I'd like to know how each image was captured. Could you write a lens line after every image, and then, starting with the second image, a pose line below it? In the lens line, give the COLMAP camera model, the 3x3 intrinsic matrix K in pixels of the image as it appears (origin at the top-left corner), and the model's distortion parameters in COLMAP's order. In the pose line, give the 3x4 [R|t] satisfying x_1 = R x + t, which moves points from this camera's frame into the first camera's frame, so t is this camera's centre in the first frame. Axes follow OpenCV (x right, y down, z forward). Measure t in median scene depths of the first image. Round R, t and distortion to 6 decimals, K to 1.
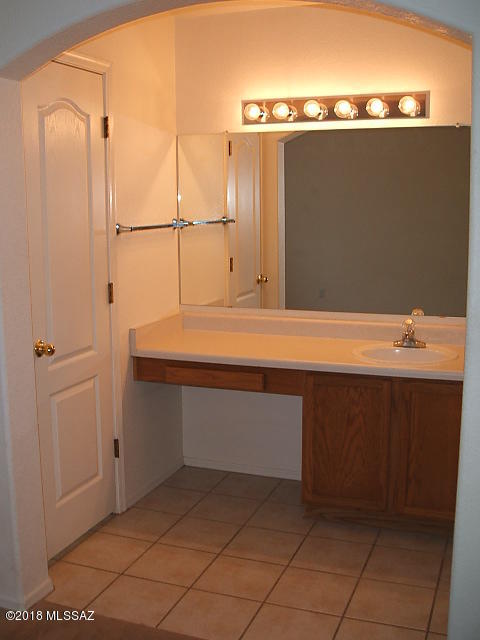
lens RADIAL K [[729.8, 0, 240.0], [0, 729.8, 320.0], [0, 0, 1]] dist [-0.169315, 0.028377]
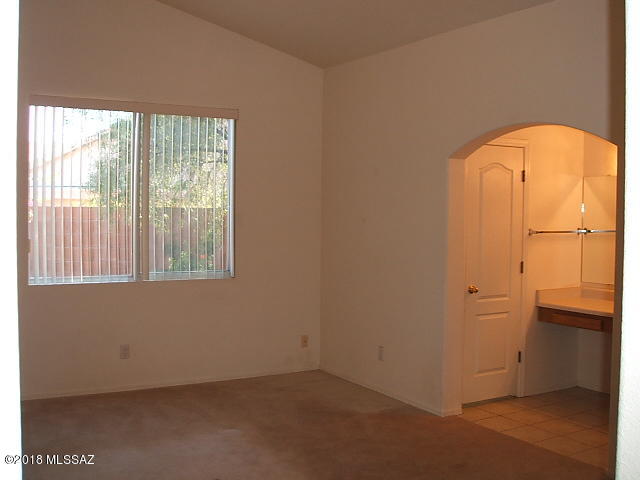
lens RADIAL K [[729.8, 0, 320.0], [0, 729.8, 240.0], [0, 0, 1]] dist [-0.169315, 0.028377]
pose [[0.770539, 0.041368, -0.636050, 0.565833], [-0.118232, 0.989850, -0.078854, 0.095795], [0.626332, 0.135961, 0.767609, -0.688701]]
